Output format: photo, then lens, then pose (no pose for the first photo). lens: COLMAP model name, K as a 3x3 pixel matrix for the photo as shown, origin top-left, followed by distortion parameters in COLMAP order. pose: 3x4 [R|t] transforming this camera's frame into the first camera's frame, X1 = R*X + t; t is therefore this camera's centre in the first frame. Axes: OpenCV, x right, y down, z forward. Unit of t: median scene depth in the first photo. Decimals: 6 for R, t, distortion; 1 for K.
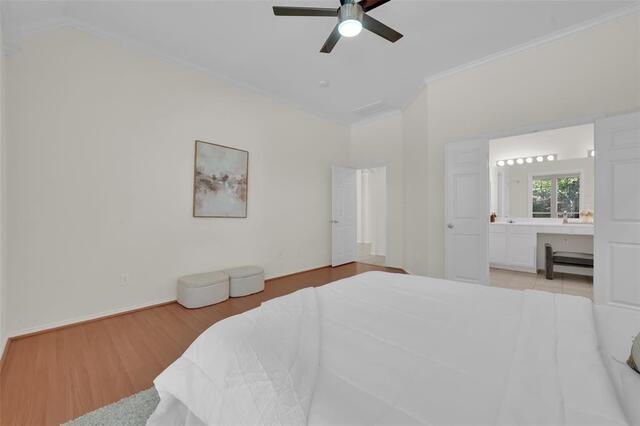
lens RADIAL K [[255.9, 0, 316.0], [0, 255.9, 211.1], [0, 0, 1]] dist [-0.001815, -0.000036]
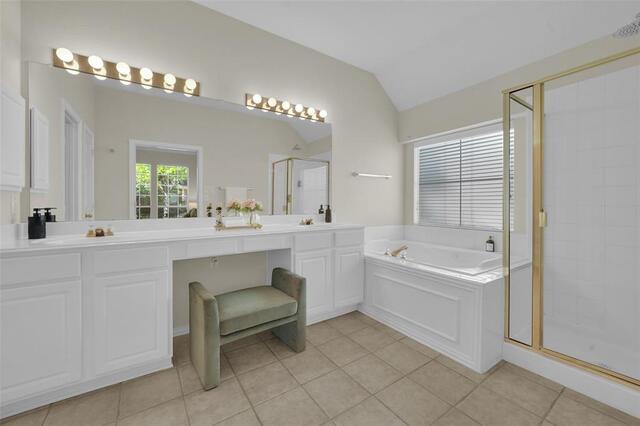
lens RADIAL K [[255.9, 0, 316.0], [0, 255.9, 211.1], [0, 0, 1]] dist [-0.001815, -0.000036]
pose [[0.211472, -0.019259, 0.977194, 0.502911], [-0.006941, 0.999751, 0.021205, 0.002504], [-0.977359, -0.011267, 0.211286, 0.663715]]
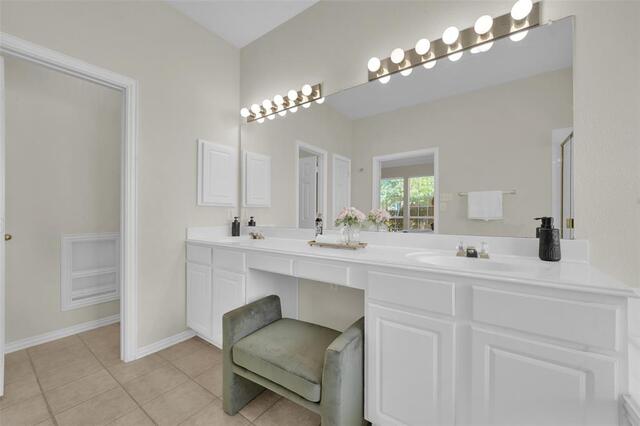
lens RADIAL K [[255.9, 0, 316.0], [0, 255.9, 211.1], [0, 0, 1]] dist [-0.001815, -0.000036]
pose [[0.990653, 0.017029, 0.135335, 0.831246], [-0.015875, 0.999828, -0.009606, -0.000410], [-0.135476, 0.007368, 0.990753, 0.552163]]
